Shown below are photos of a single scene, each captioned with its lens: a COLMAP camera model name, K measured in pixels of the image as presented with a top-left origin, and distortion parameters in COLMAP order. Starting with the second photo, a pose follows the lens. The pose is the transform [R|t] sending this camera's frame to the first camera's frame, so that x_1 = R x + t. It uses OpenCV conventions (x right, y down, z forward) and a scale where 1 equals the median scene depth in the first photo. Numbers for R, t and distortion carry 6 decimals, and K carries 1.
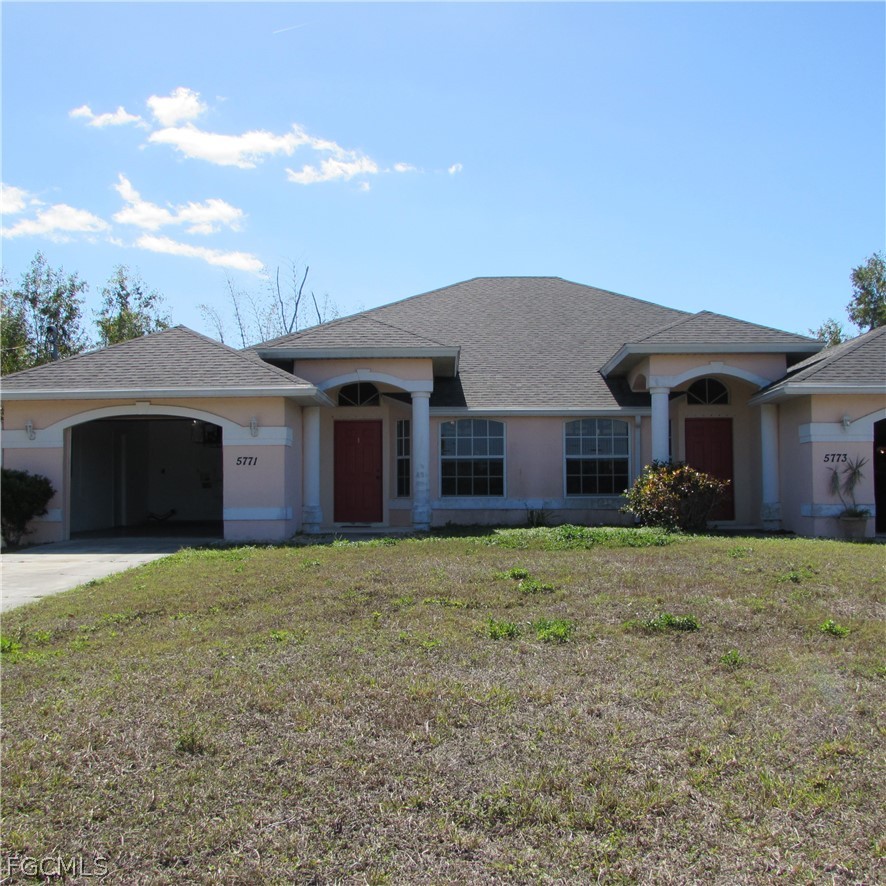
lens RADIAL K [[1230.2, 0, 443.0], [0, 1230.2, 443.0], [0, 0, 1]] dist [0.107204, 0.056359]
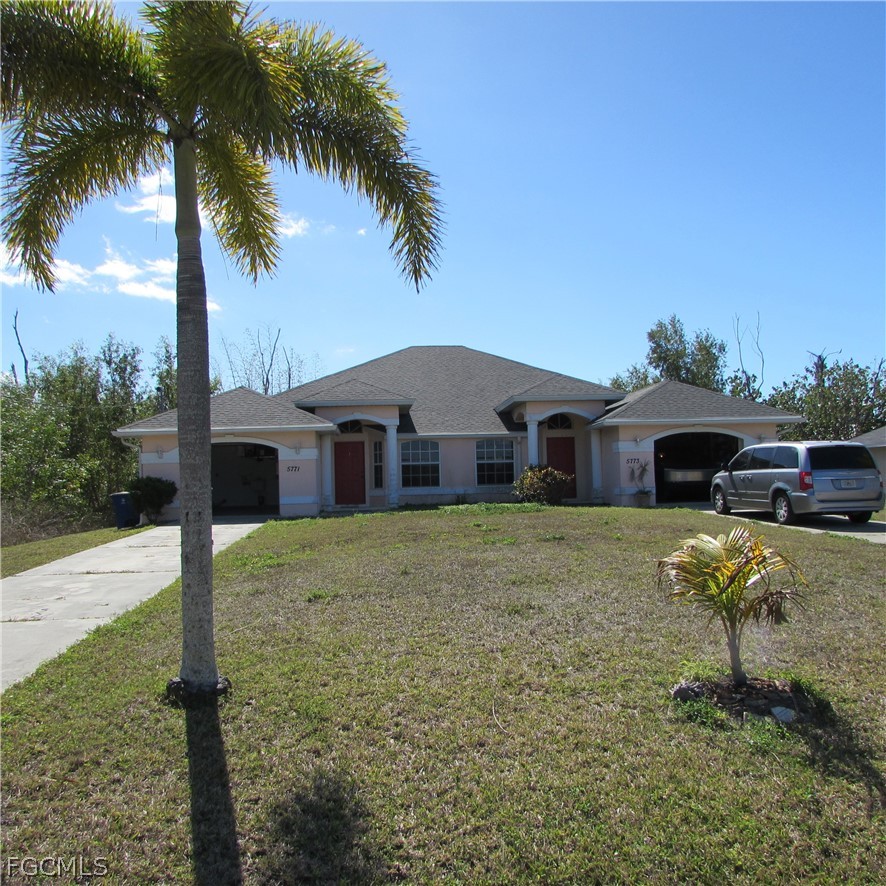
lens RADIAL K [[846.5, 0, 443.0], [0, 846.5, 443.0], [0, 0, 1]] dist [0.152521, 0.001196]
pose [[0.996850, -0.015569, 0.077769, -0.036211], [0.016219, 0.999839, -0.007726, -0.006966], [-0.077636, 0.008963, 0.996941, -0.145723]]
